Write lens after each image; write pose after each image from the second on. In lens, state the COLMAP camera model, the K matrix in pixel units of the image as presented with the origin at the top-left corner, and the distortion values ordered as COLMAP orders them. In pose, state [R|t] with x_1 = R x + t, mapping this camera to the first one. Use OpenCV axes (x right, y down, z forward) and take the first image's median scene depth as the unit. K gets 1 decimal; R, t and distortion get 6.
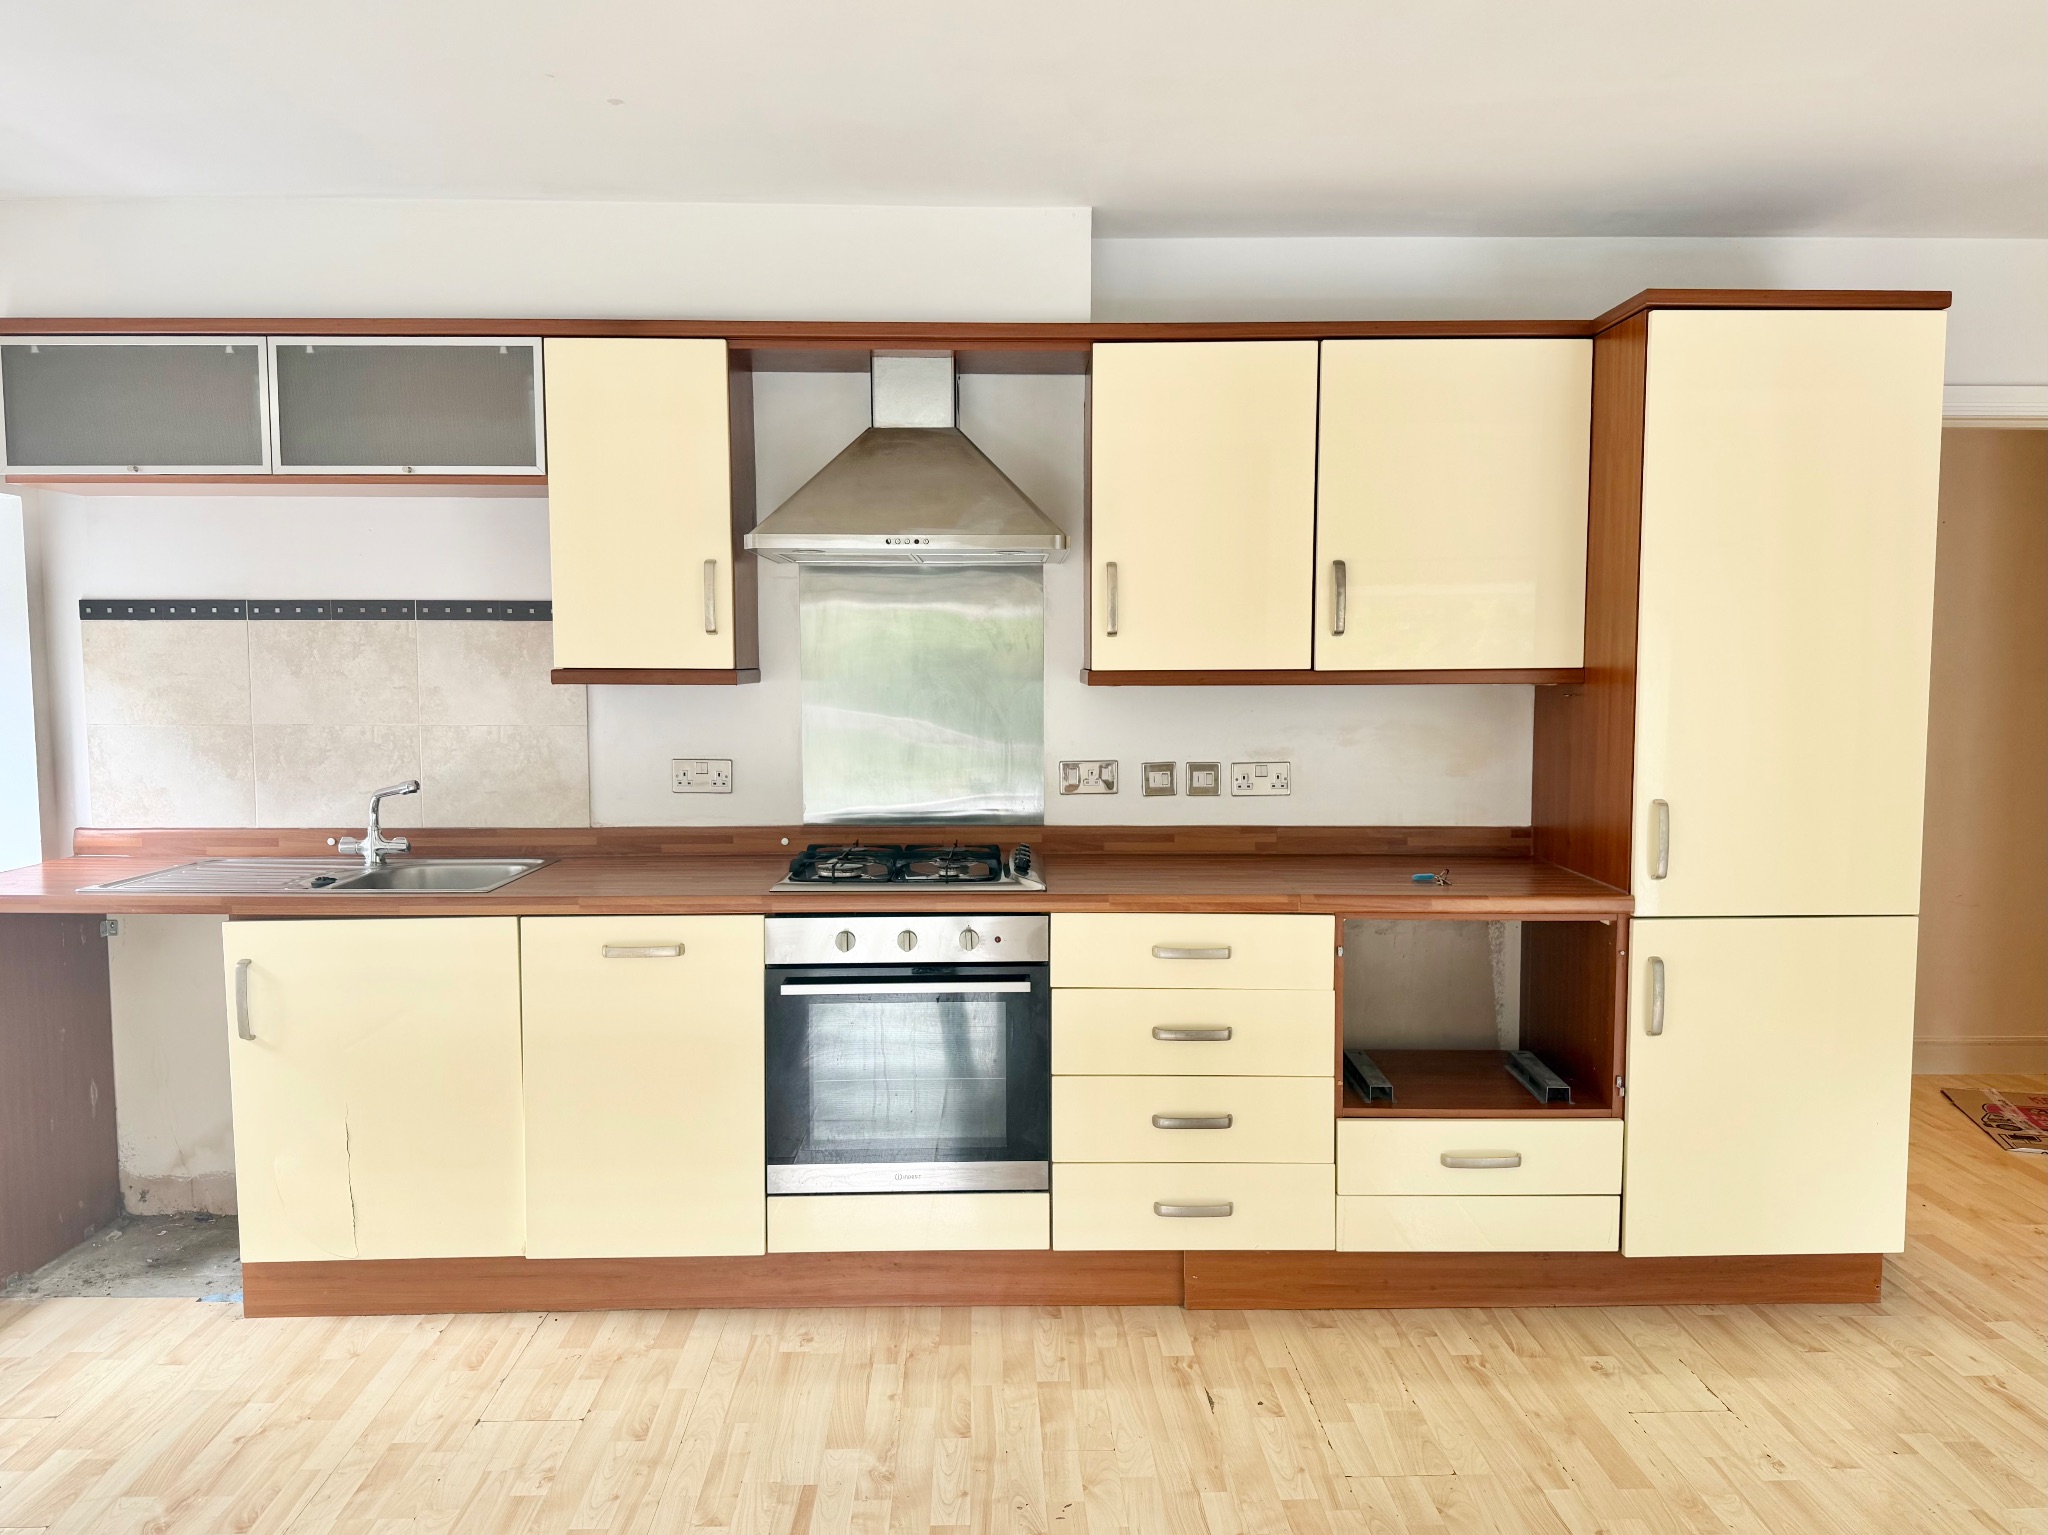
lens RADIAL K [[1485.9, 0, 1024.0], [0, 1485.9, 767.5], [0, 0, 1]] dist [0.127844, -0.217300]
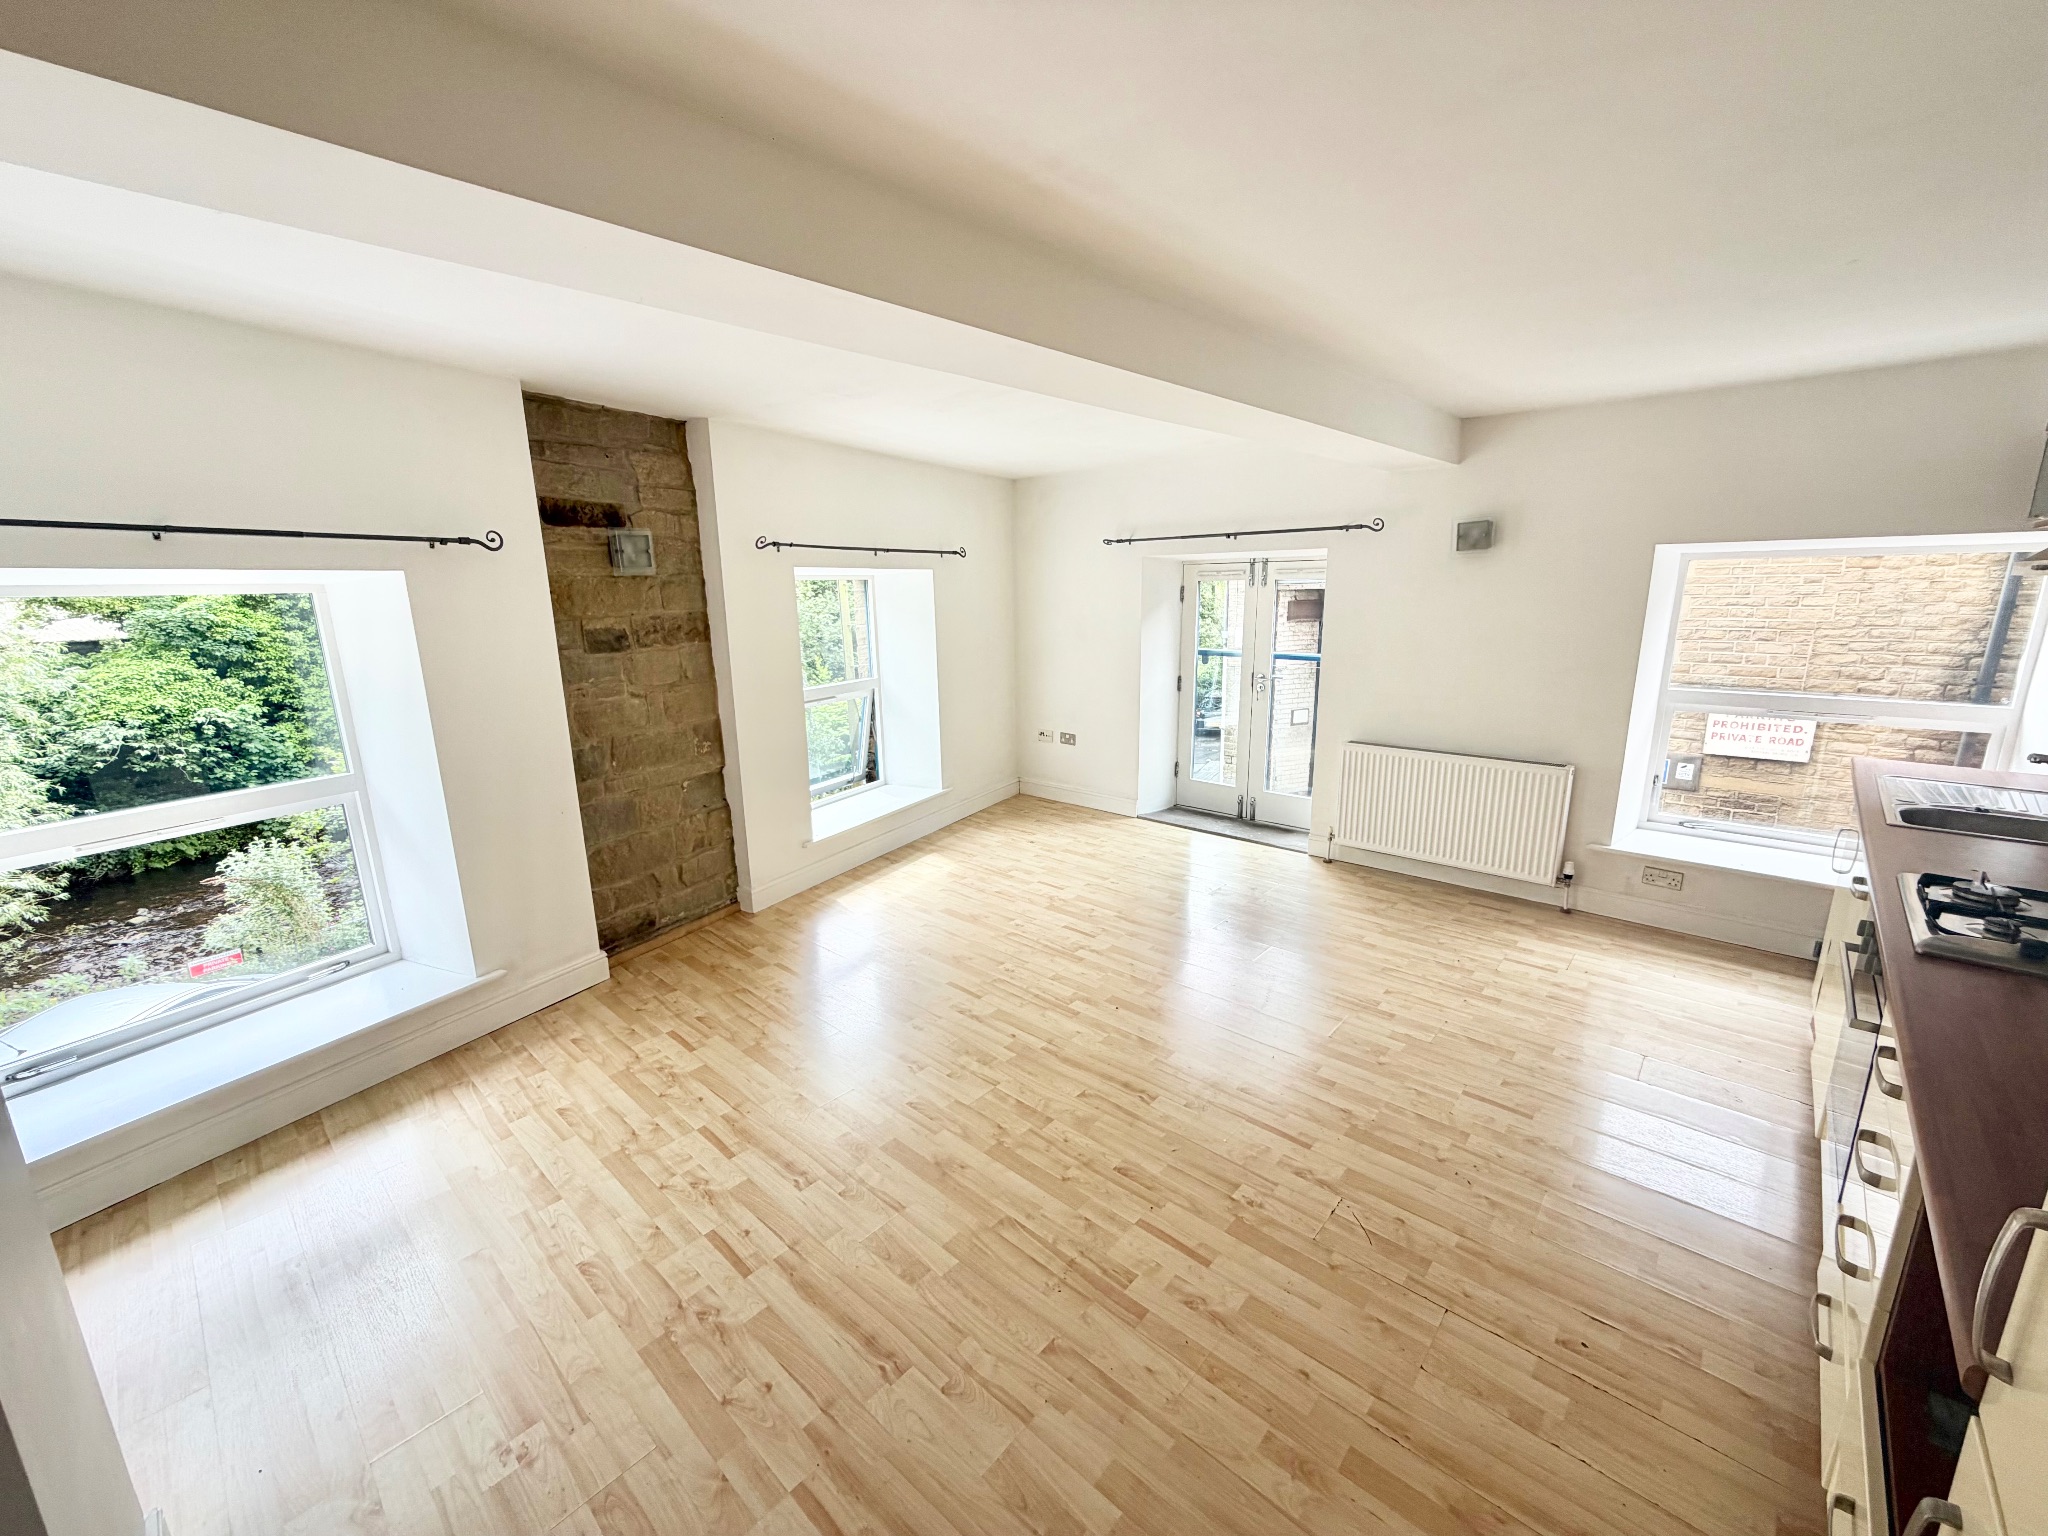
lens RADIAL K [[814.8, 0, 1019.4], [0, 814.8, 767.0], [0, 0, 1]] dist [0.000396, -0.000267]
pose [[-0.691575, 0.168782, -0.702308, 0.710352], [-0.040812, 0.961632, 0.271292, -0.138421], [0.721151, 0.216281, -0.658152, 0.864409]]
